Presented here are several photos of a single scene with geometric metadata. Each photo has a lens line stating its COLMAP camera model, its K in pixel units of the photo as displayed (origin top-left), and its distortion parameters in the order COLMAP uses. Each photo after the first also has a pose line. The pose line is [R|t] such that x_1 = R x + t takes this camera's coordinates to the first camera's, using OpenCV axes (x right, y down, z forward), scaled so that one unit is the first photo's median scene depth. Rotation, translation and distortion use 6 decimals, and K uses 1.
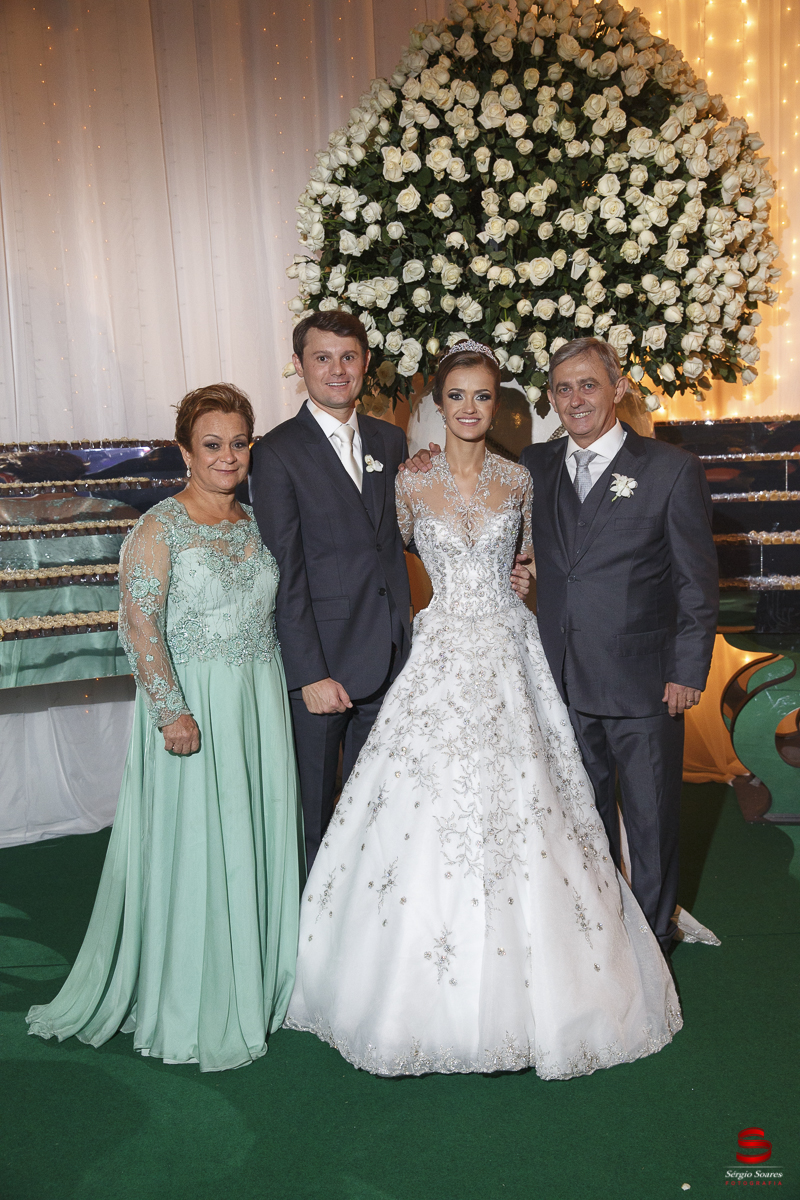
lens RADIAL K [[1218.7, 0, 402.7], [0, 1218.7, 608.4], [0, 0, 1]] dist [0.004424, 0.000000]
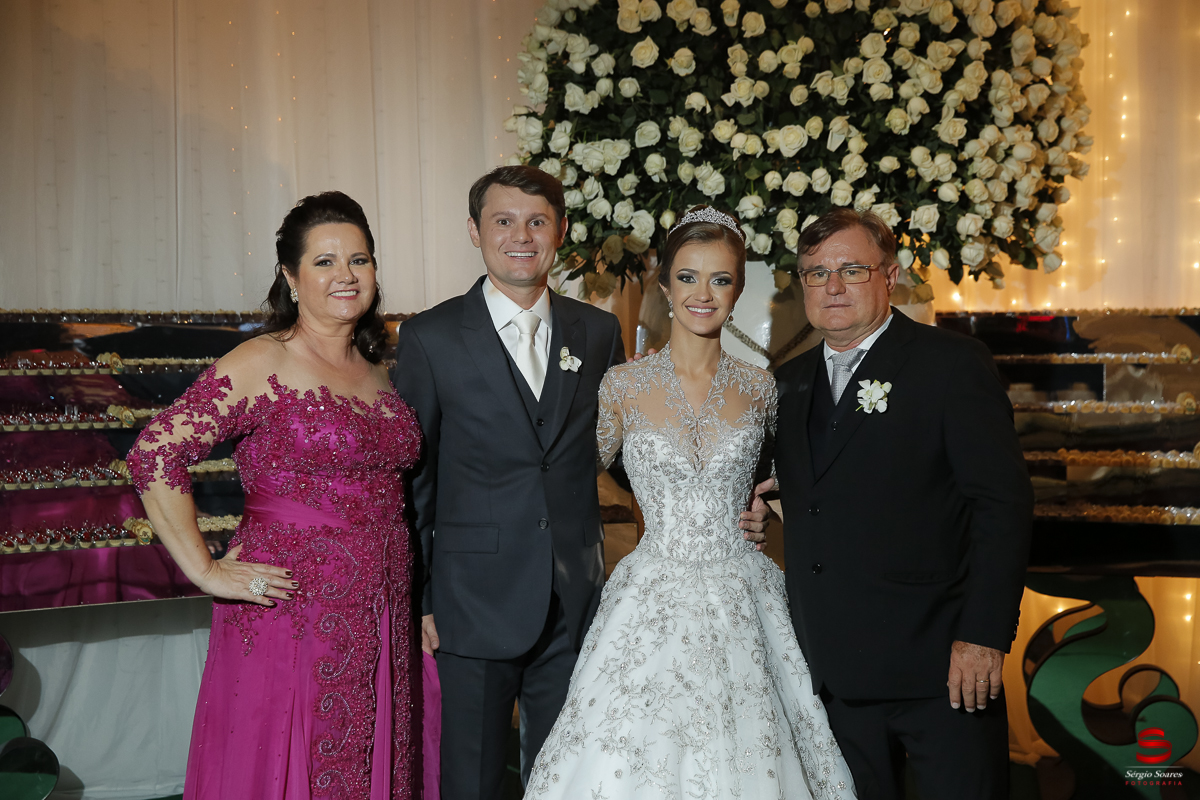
lens RADIAL K [[1666.1, 0, 606.3], [0, 1666.1, 396.7], [0, 0, 1]] dist [0.099087, 0.000000]
pose [[0.998690, 0.036353, -0.036007, 0.029165], [-0.039200, 0.995877, -0.081807, 0.007844], [0.032885, 0.083111, 0.995998, -0.170729]]
